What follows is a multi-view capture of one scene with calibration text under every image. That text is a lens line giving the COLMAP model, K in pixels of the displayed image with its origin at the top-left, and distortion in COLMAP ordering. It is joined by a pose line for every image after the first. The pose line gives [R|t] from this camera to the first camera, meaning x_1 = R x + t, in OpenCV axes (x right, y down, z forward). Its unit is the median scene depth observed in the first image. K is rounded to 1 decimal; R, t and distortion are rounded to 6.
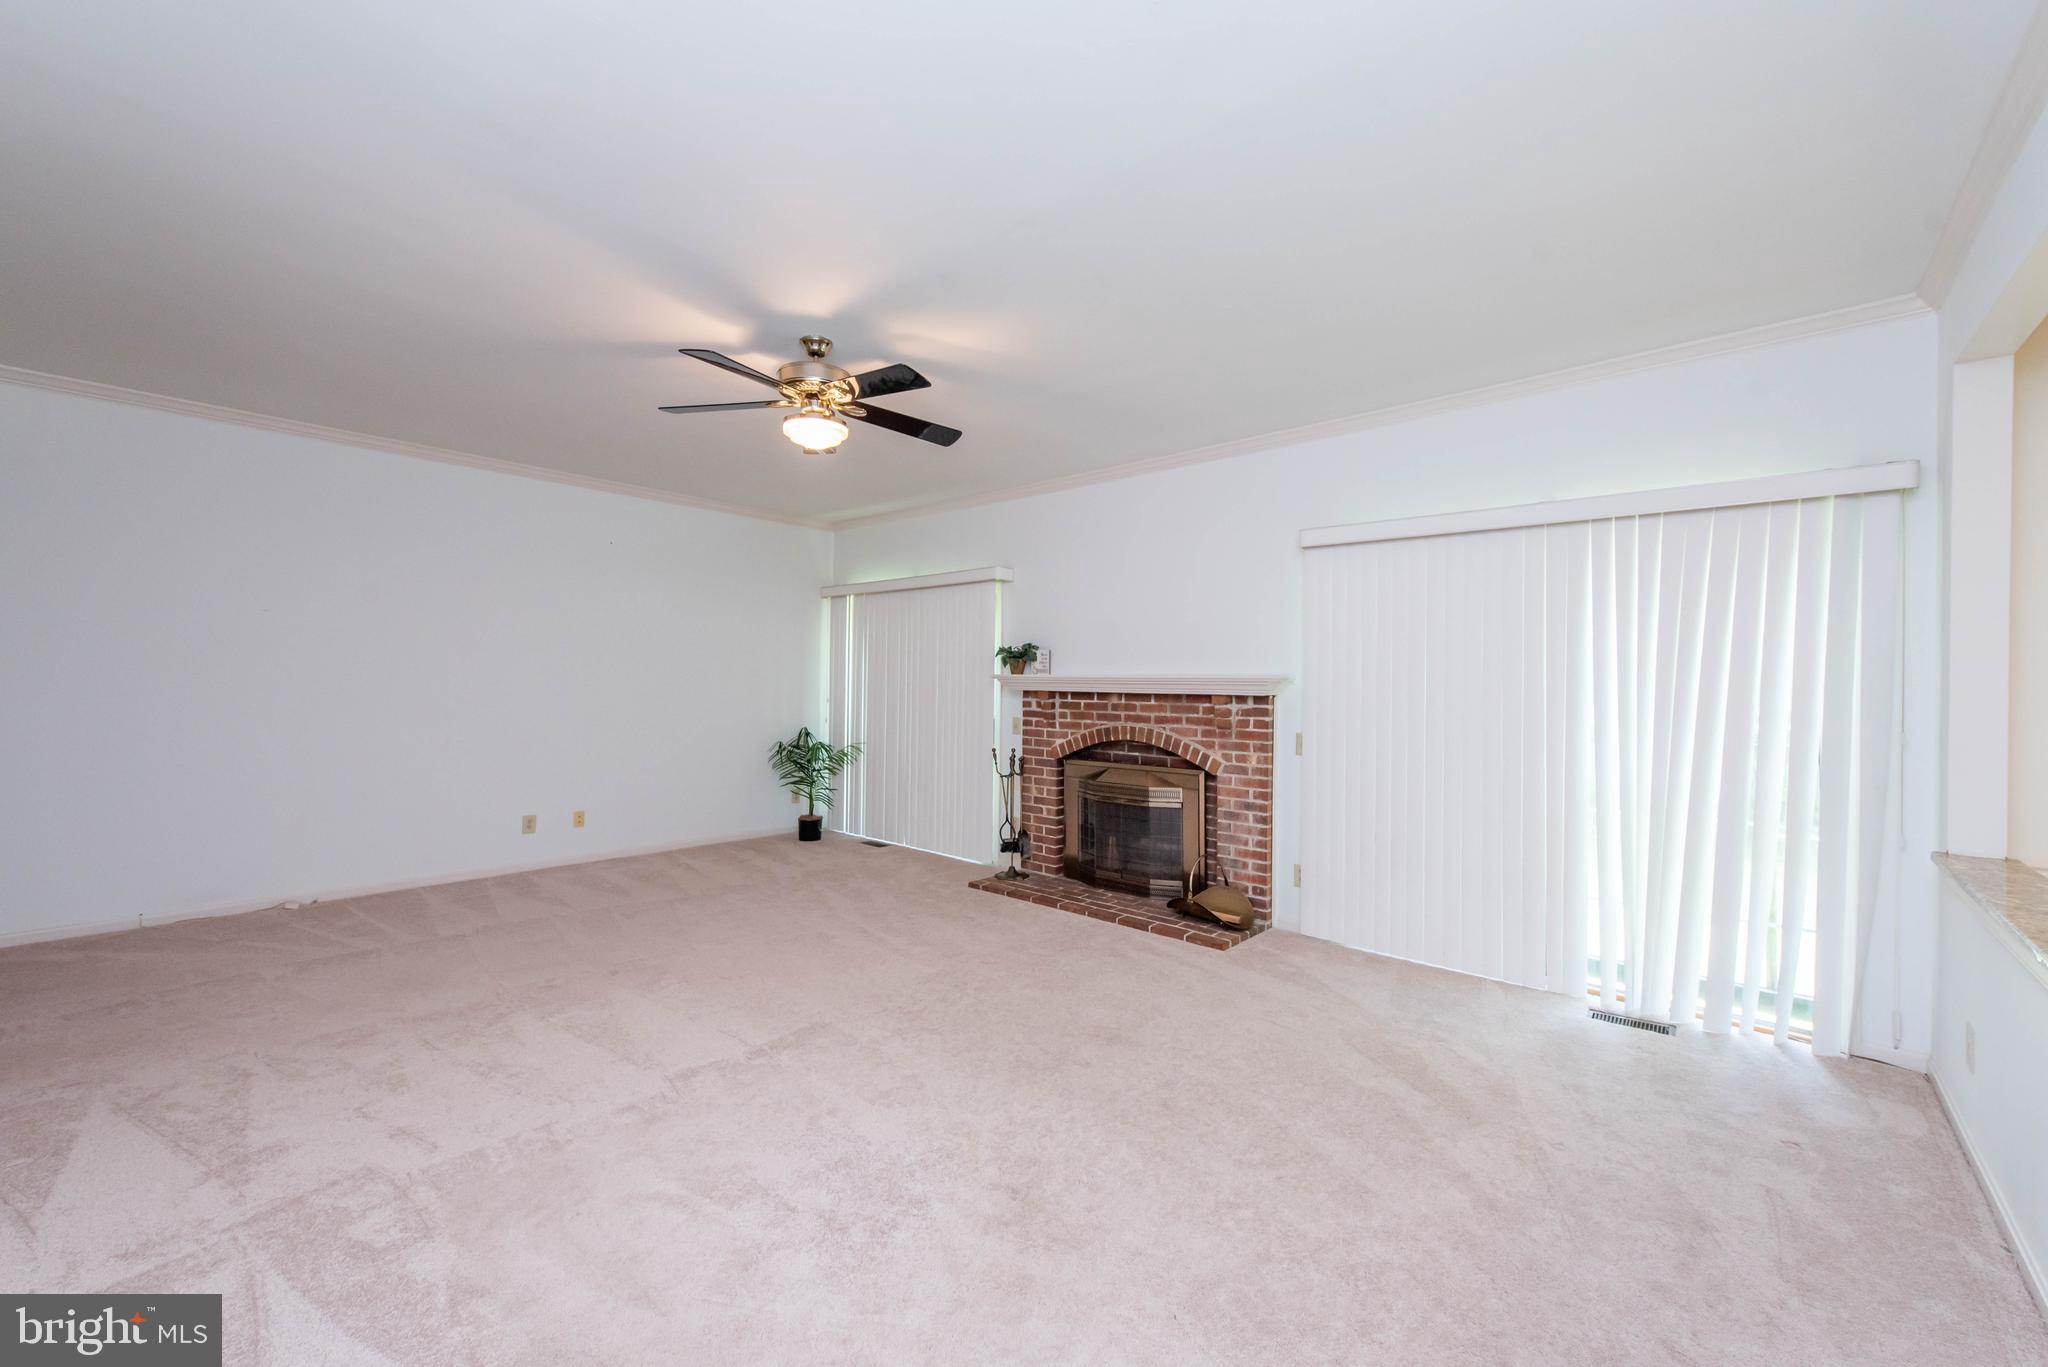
lens RADIAL K [[804.0, 0, 1020.5], [0, 804.0, 675.5], [0, 0, 1]] dist [0.018405, -0.005383]
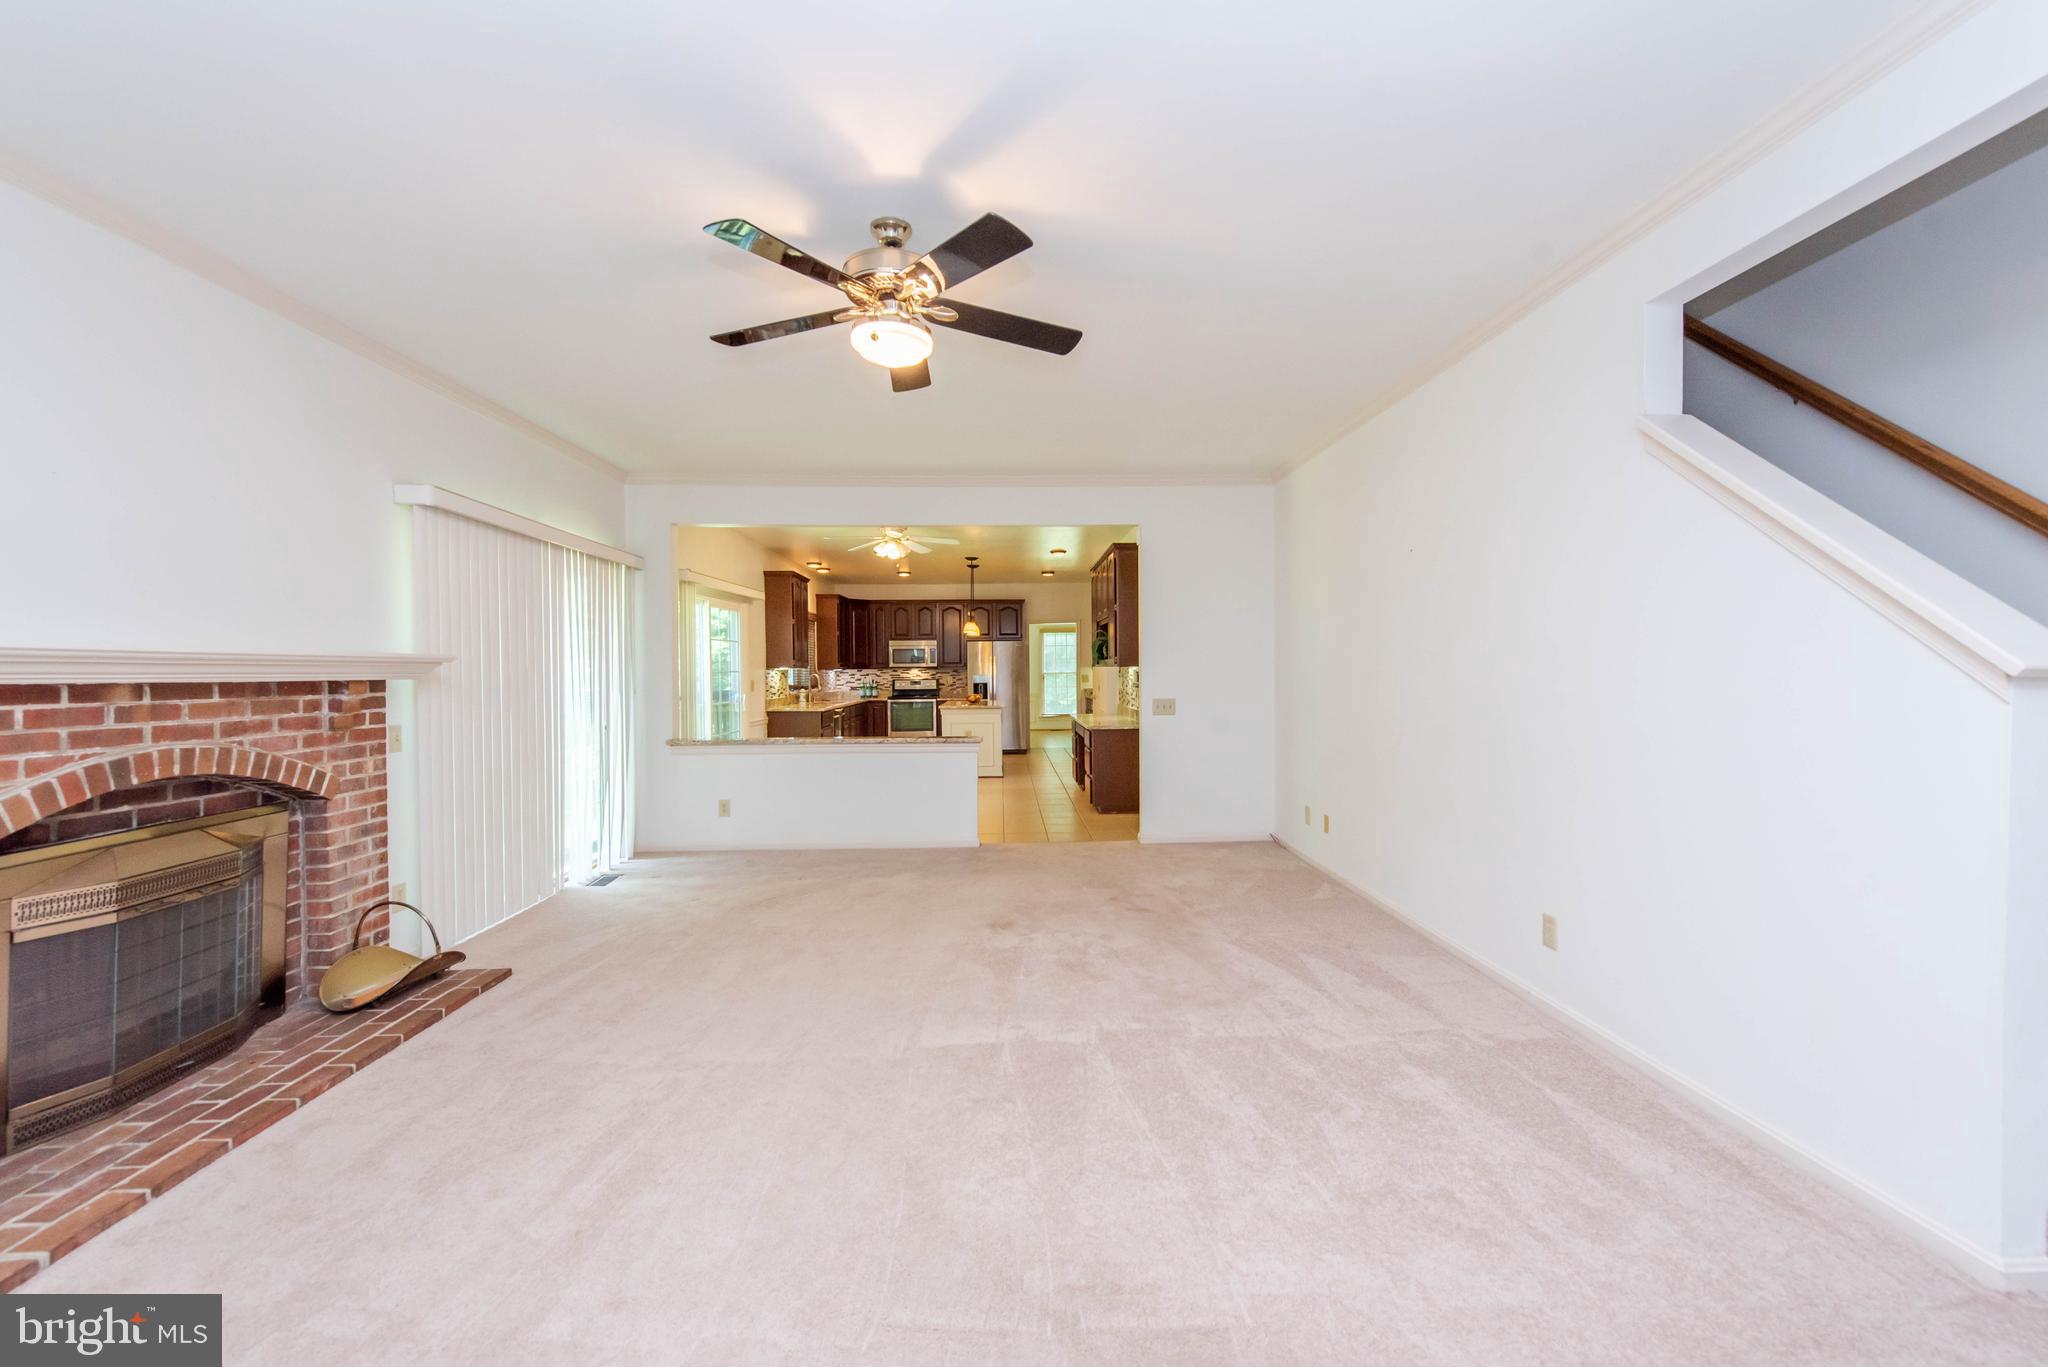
lens RADIAL K [[804.0, 0, 1030.0], [0, 804.0, 682.1], [0, 0, 1]] dist [0.018405, -0.005383]
pose [[-0.698019, -0.017212, 0.715873, -0.642571], [-0.009631, 0.999846, 0.014649, 0.008933], [-0.716015, 0.003331, -0.698077, 1.032654]]
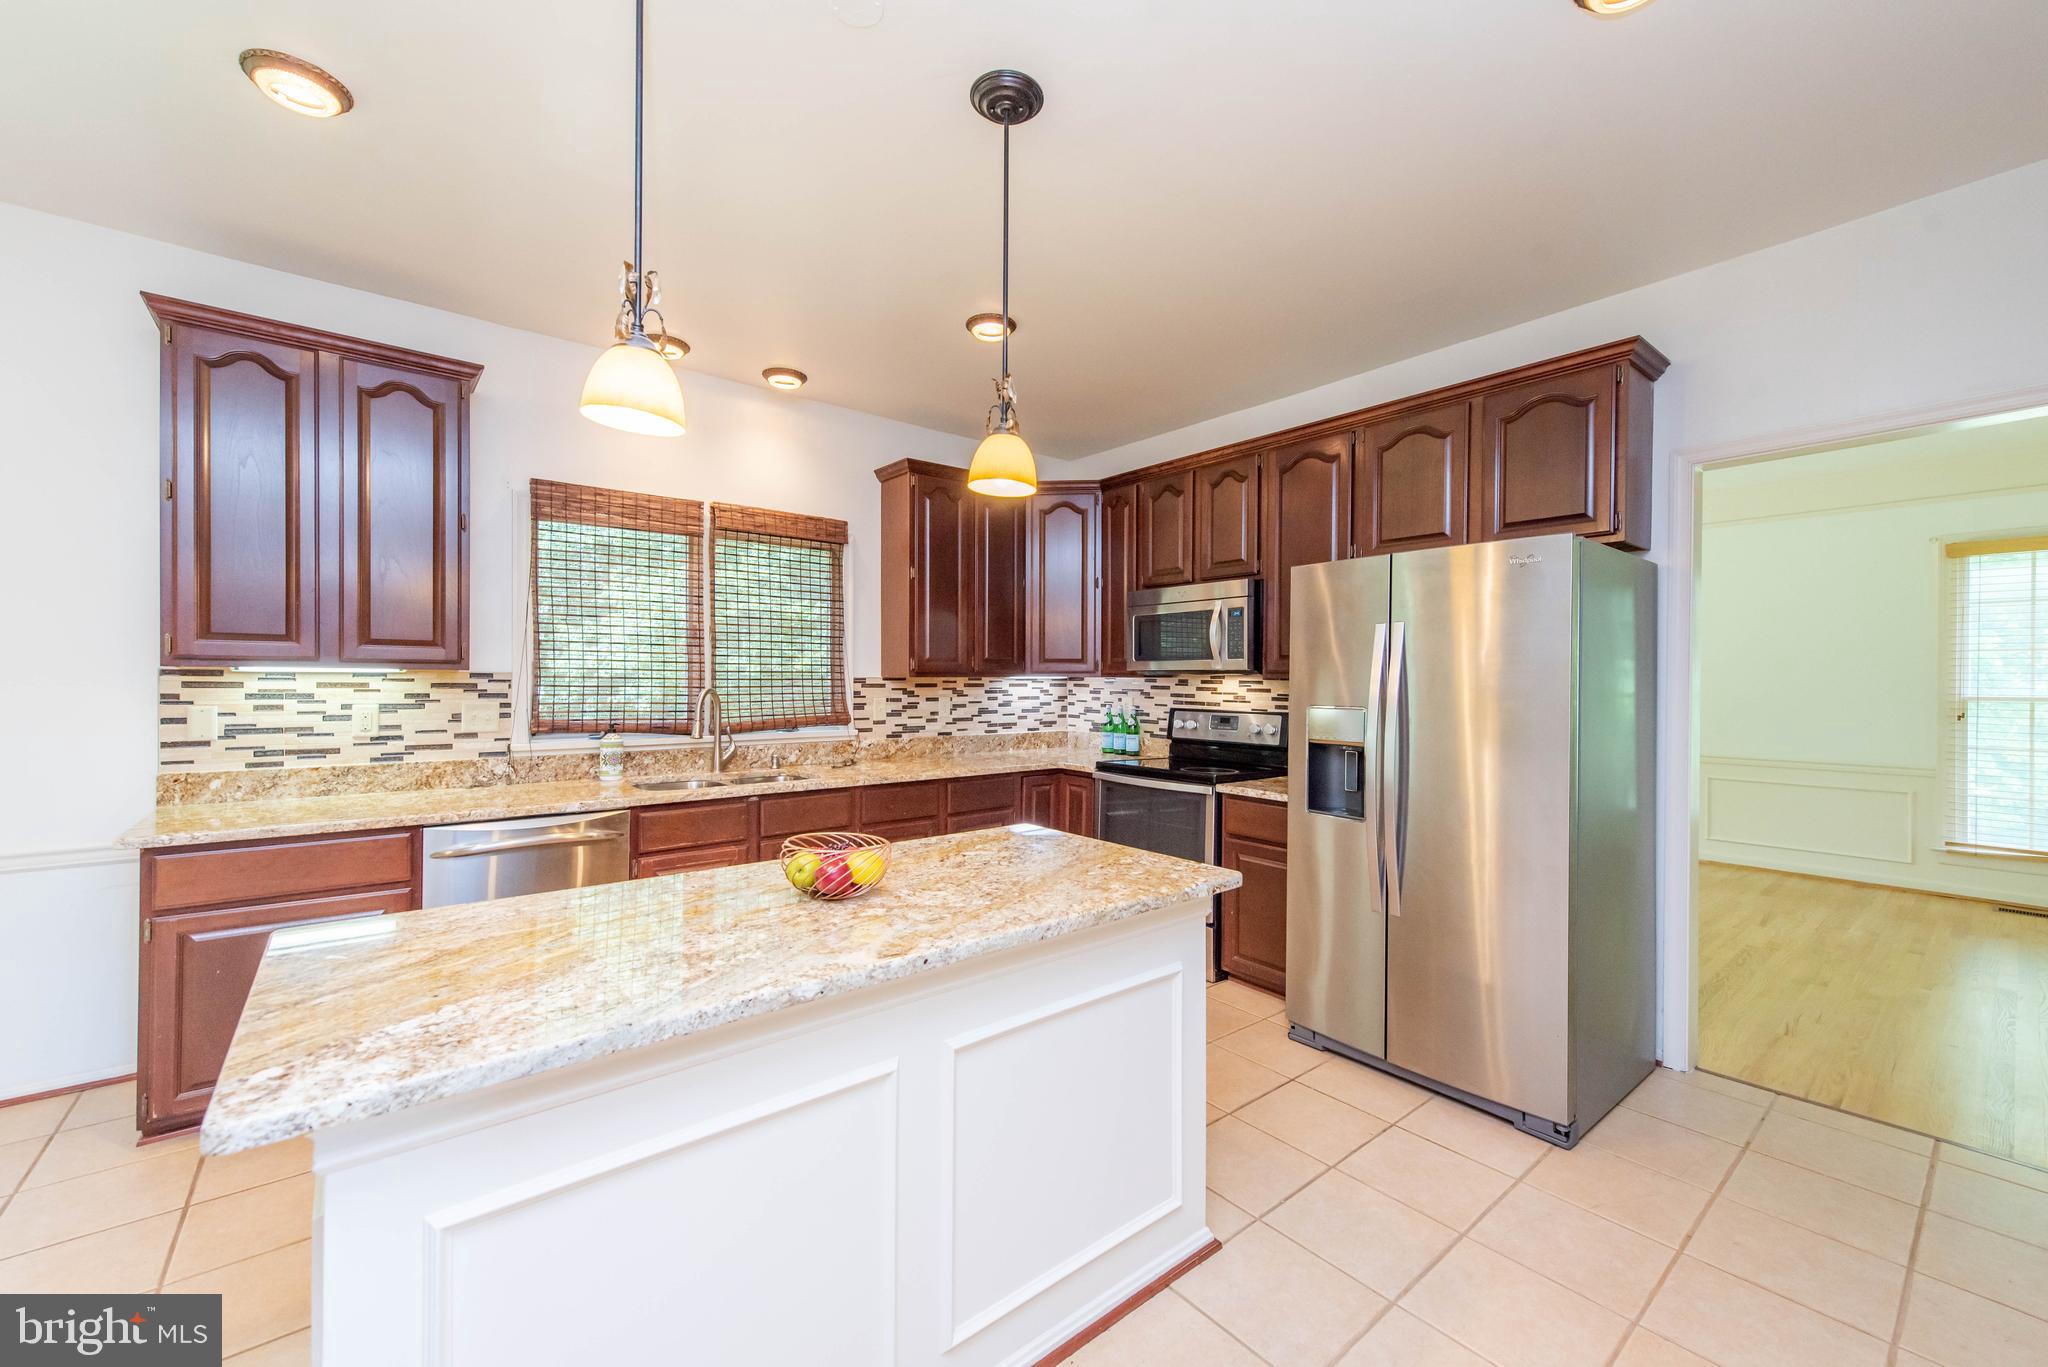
lens RADIAL K [[804.0, 0, 1029.4], [0, 804.0, 683.5], [0, 0, 1]] dist [0.018405, -0.005383]
pose [[0.151754, -0.017074, 0.988271, 0.725989], [-0.016362, 0.999670, 0.019783, 0.000979], [-0.988283, -0.019172, 0.151425, -0.550773]]
